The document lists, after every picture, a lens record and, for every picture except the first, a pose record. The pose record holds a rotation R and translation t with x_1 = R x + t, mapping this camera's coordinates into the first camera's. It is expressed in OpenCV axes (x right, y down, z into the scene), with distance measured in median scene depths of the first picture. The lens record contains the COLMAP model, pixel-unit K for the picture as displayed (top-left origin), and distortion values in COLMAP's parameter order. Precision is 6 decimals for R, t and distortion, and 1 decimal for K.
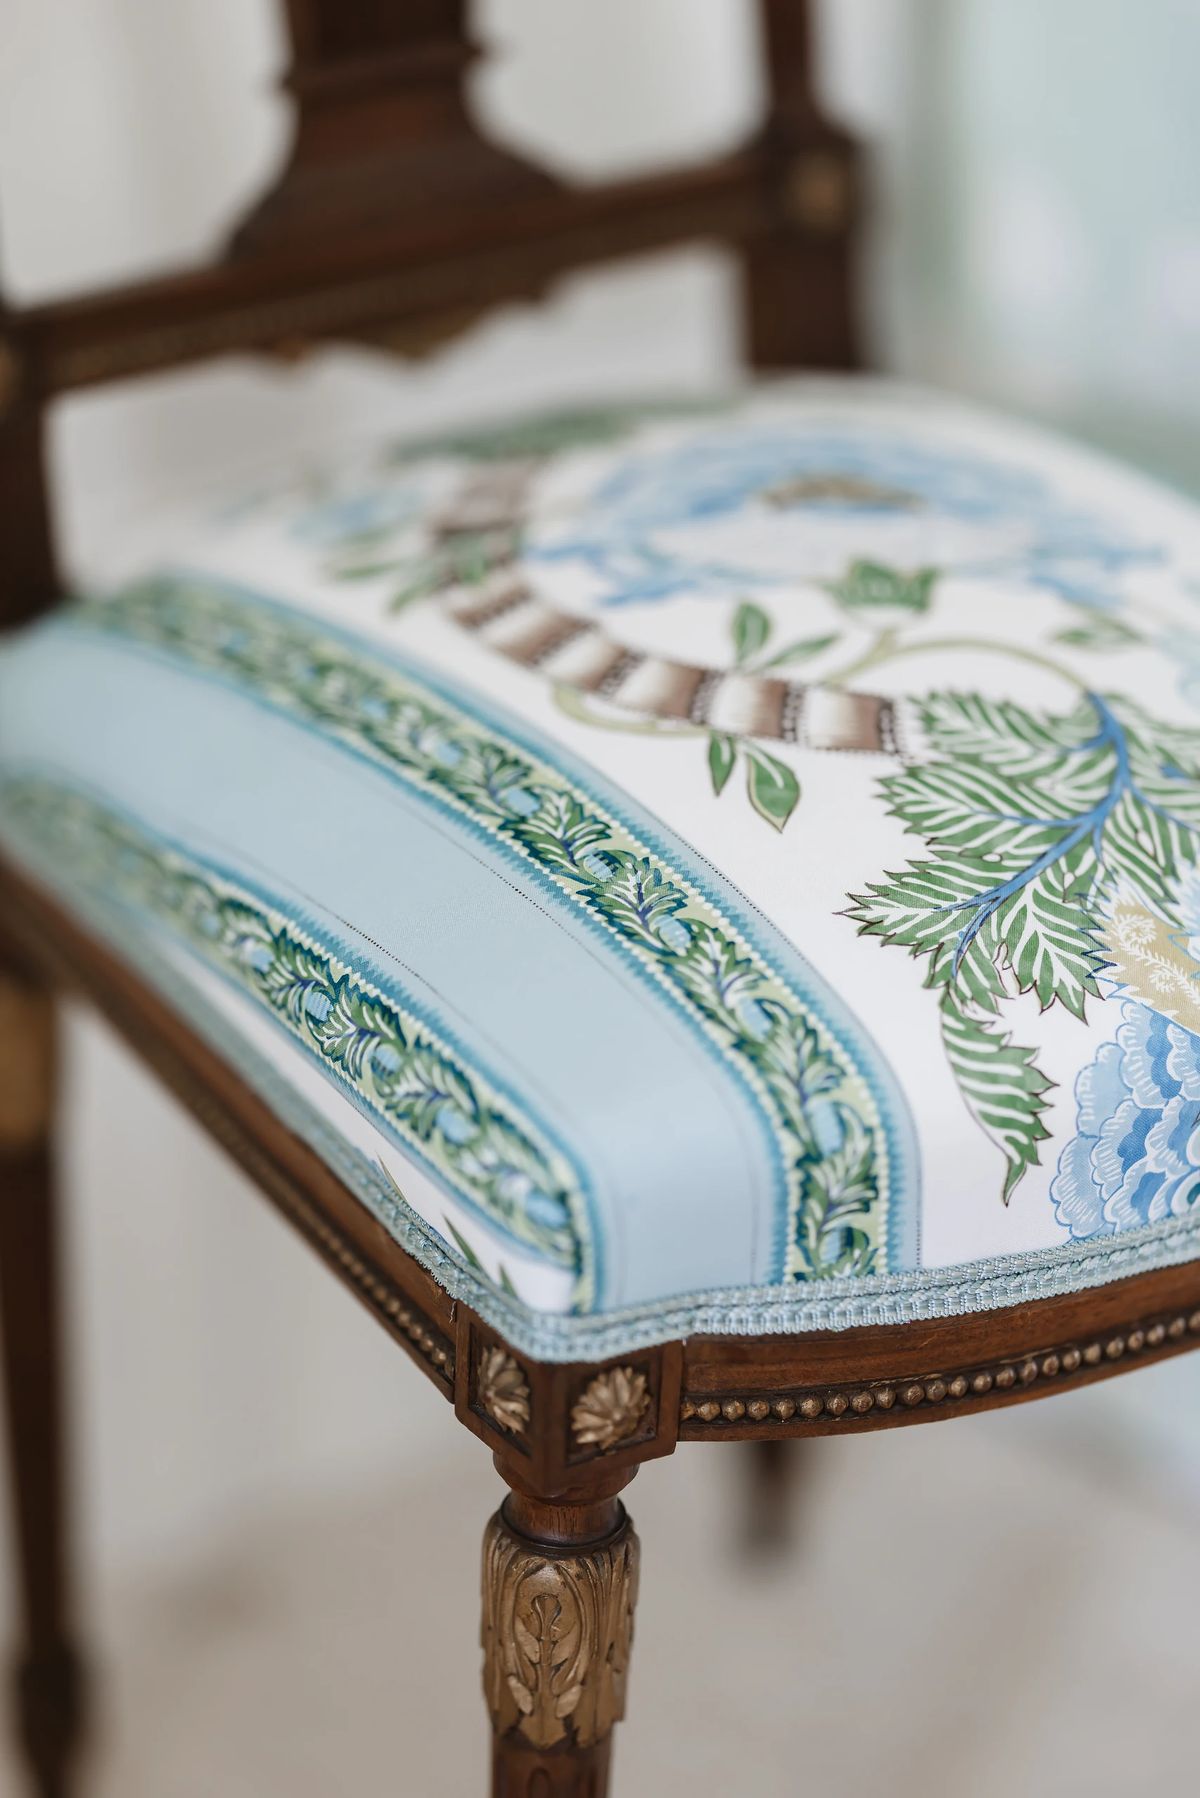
lens RADIAL K [[4651.5, 0, 600.0], [0, 4651.5, 899.0], [0, 0, 1]] dist [-0.000761, -0.430690]
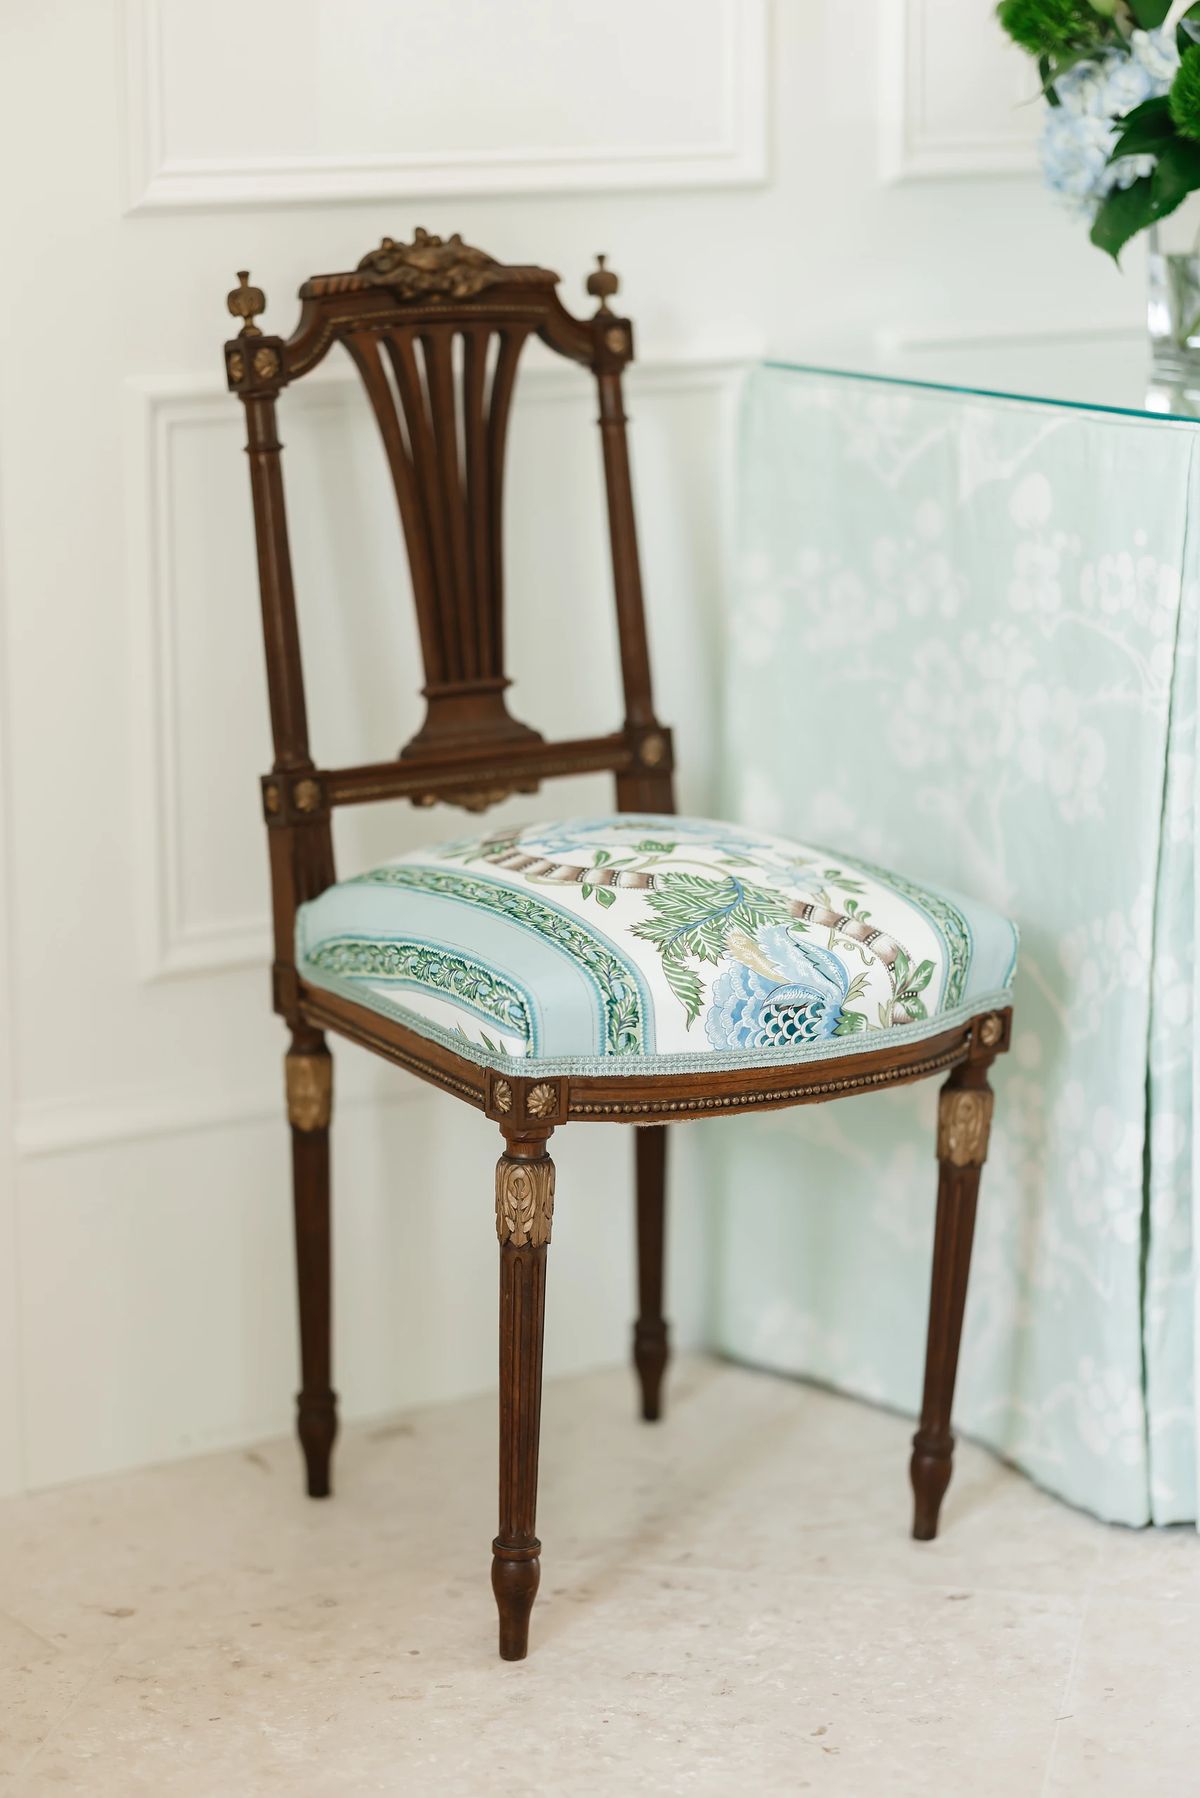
lens RADIAL K [[3669.2, 0, 600.0], [0, 3669.2, 899.0], [0, 0, 1]] dist [-0.003651, -0.022755]
pose [[0.999730, -0.009695, -0.021106, 0.080705], [0.004522, 0.972574, -0.232549, 0.481003], [0.022781, 0.232390, 0.972356, -1.082318]]
